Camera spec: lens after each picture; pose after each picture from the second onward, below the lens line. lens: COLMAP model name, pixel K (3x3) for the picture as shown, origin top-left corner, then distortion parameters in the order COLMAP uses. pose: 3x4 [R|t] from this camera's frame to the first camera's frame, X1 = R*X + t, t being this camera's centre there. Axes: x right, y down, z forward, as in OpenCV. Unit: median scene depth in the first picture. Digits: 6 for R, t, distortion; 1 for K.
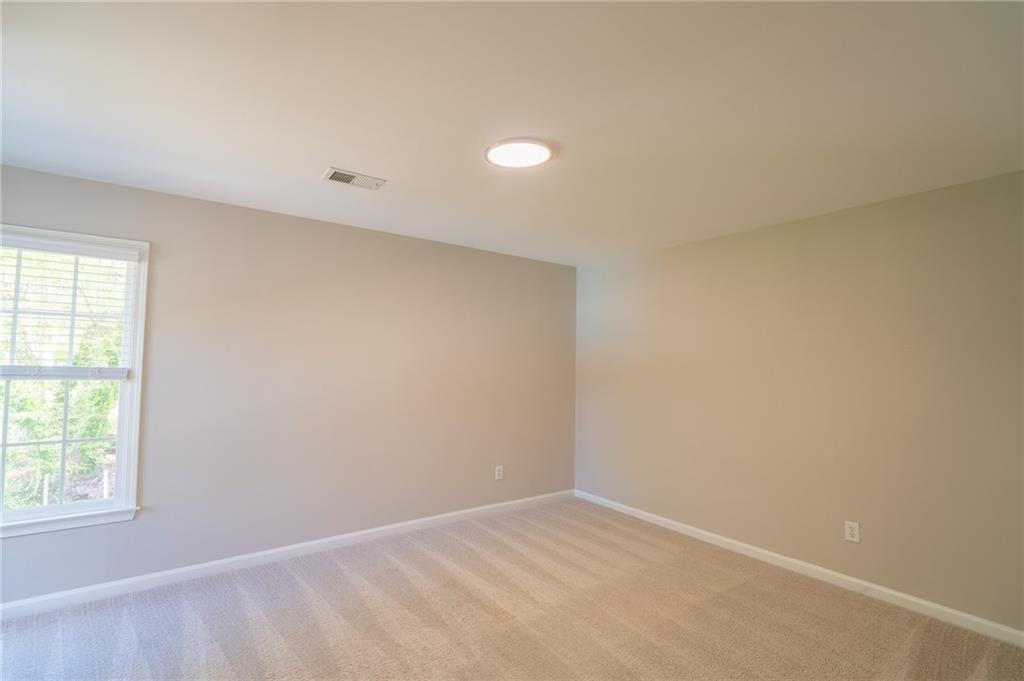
lens RADIAL K [[487.6, 0, 513.3], [0, 487.6, 337.0], [0, 0, 1]] dist [0.002146, -0.001363]
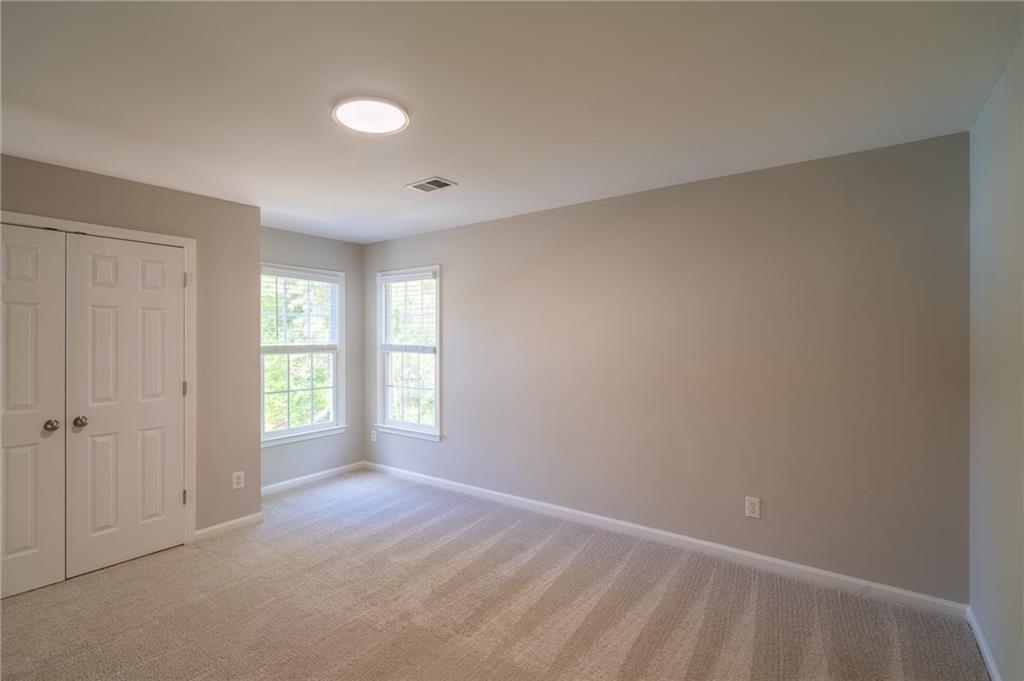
lens RADIAL K [[474.6, 0, 514.5], [0, 474.6, 337.2], [0, 0, 1]] dist [-0.003666, -0.000243]
pose [[0.303256, -0.014474, -0.952799, 0.763978], [0.046994, 0.998895, -0.000217, 0.046734], [0.951749, -0.044710, 0.303602, 0.779687]]
